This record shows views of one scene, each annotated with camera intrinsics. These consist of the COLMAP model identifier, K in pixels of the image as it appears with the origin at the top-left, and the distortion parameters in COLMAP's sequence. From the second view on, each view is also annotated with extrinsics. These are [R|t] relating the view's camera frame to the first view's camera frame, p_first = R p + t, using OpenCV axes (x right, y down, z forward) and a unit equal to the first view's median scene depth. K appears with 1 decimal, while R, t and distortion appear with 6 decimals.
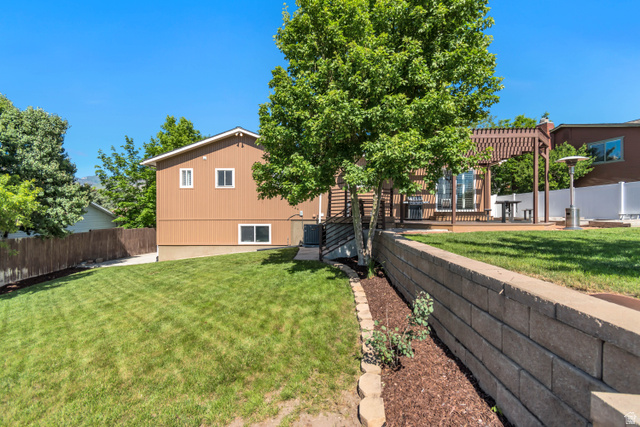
lens RADIAL K [[286.7, 0, 321.0], [0, 286.7, 217.6], [0, 0, 1]] dist [0.003261, 0.000182]
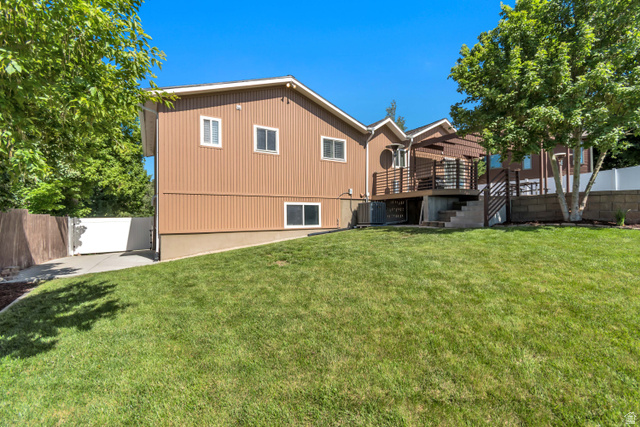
lens RADIAL K [[286.7, 0, 321.0], [0, 286.7, 217.6], [0, 0, 1]] dist [0.003261, 0.000182]
pose [[0.827200, -0.006423, 0.561871, -0.637677], [0.016186, 0.999792, -0.012399, 0.074825], [-0.561675, 0.019351, 0.827132, 0.312012]]
